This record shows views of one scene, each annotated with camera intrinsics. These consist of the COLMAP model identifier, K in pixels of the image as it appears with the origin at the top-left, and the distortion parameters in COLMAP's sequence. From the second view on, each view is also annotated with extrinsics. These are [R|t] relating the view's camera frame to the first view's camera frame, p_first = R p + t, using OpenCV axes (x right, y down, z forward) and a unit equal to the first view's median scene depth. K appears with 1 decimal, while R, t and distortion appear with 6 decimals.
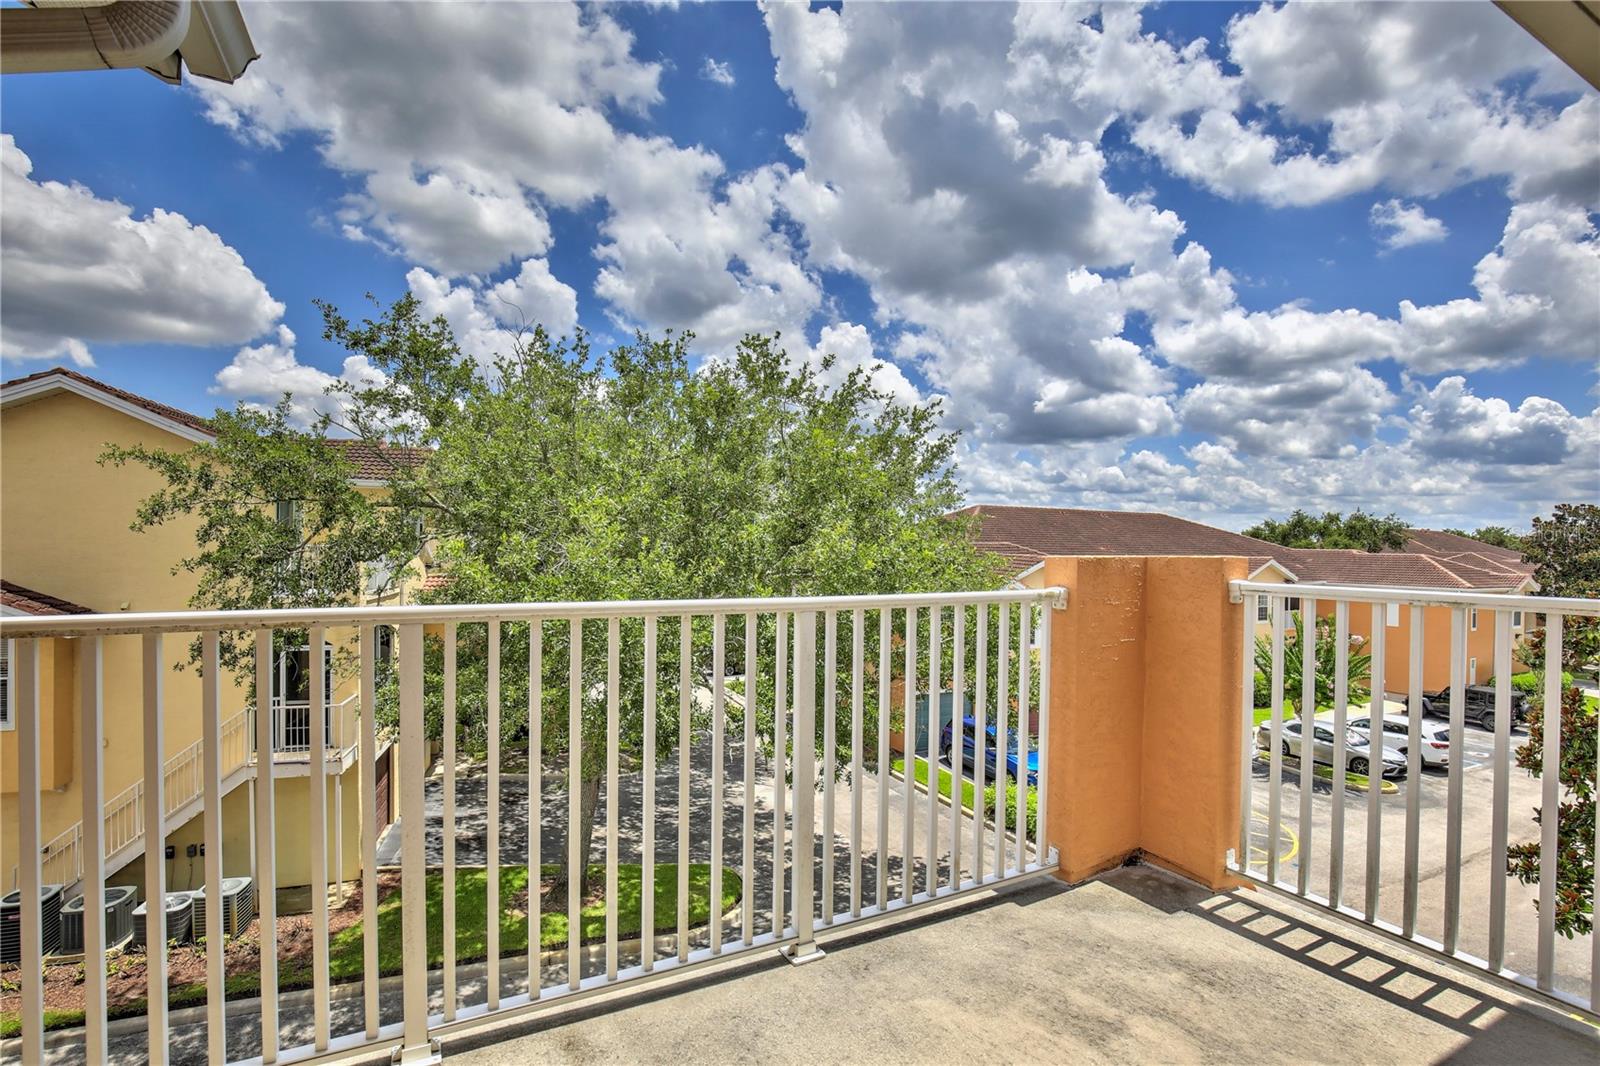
lens RADIAL K [[746.2, 0, 797.3], [0, 746.2, 540.8], [0, 0, 1]] dist [0.004380, 0.000843]
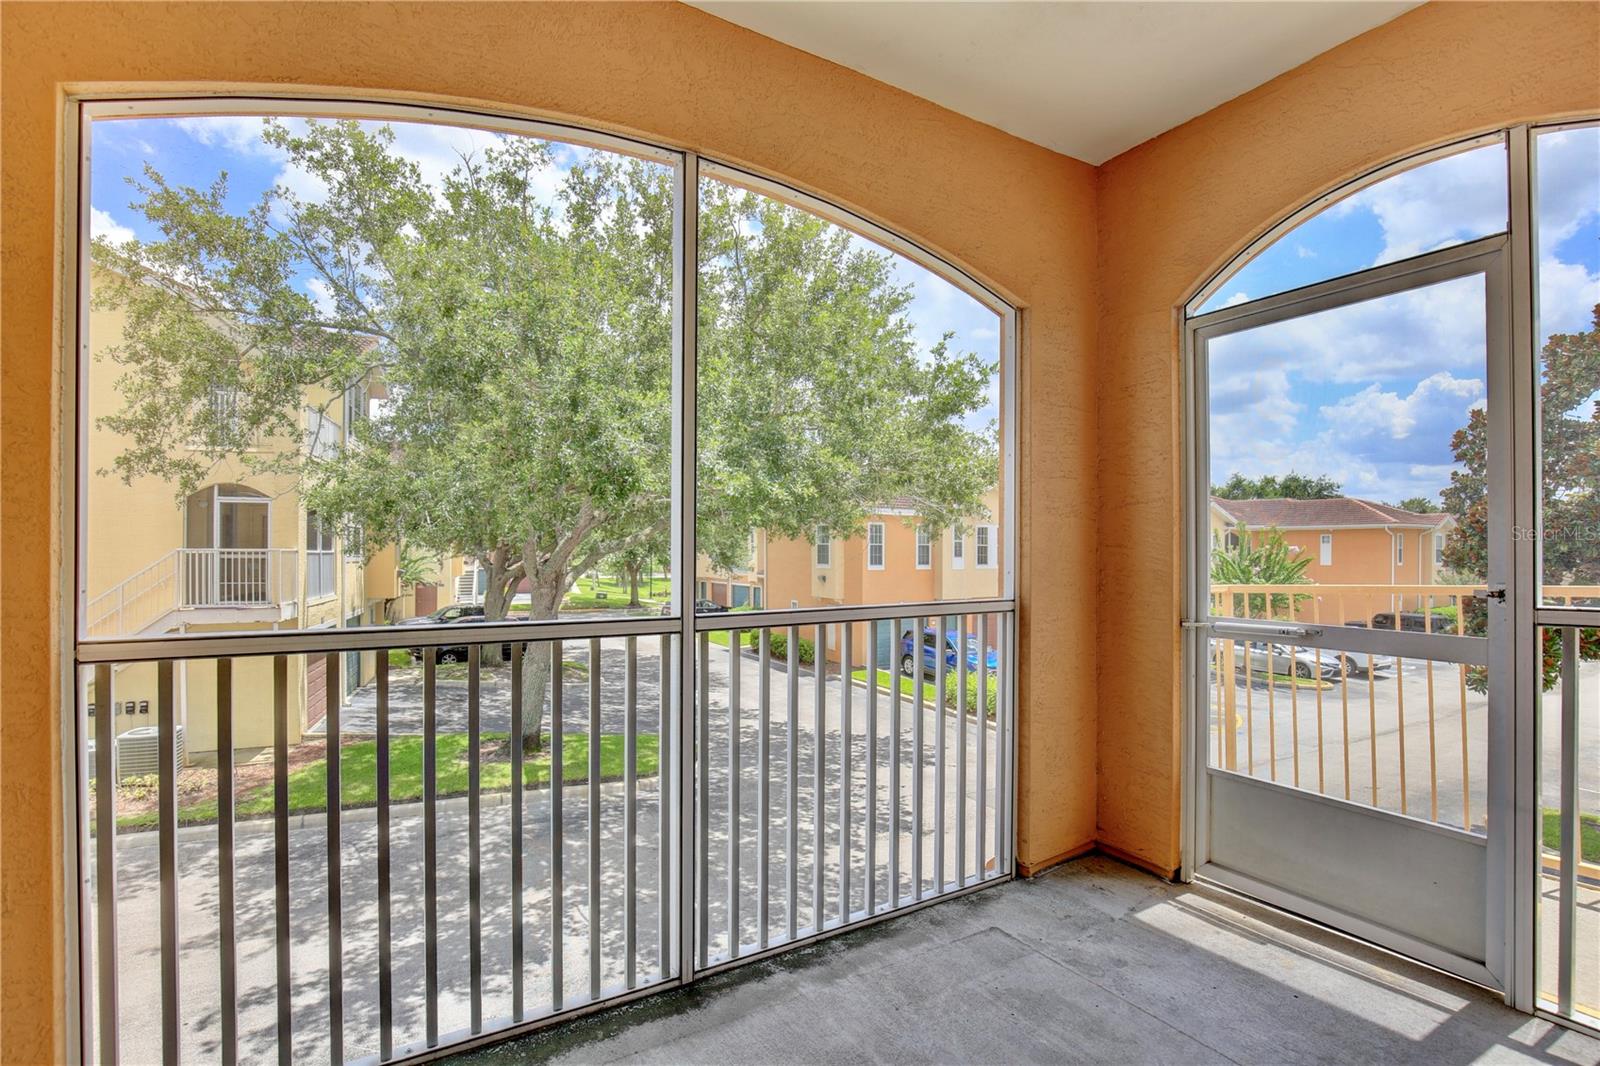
lens RADIAL K [[746.2, 0, 796.4], [0, 746.2, 540.5], [0, 0, 1]] dist [0.004380, 0.000843]
pose [[0.998422, -0.007106, 0.055703, 0.001782], [0.008343, 0.999723, -0.022017, 0.222430], [-0.055531, 0.022447, 0.998205, -0.000542]]
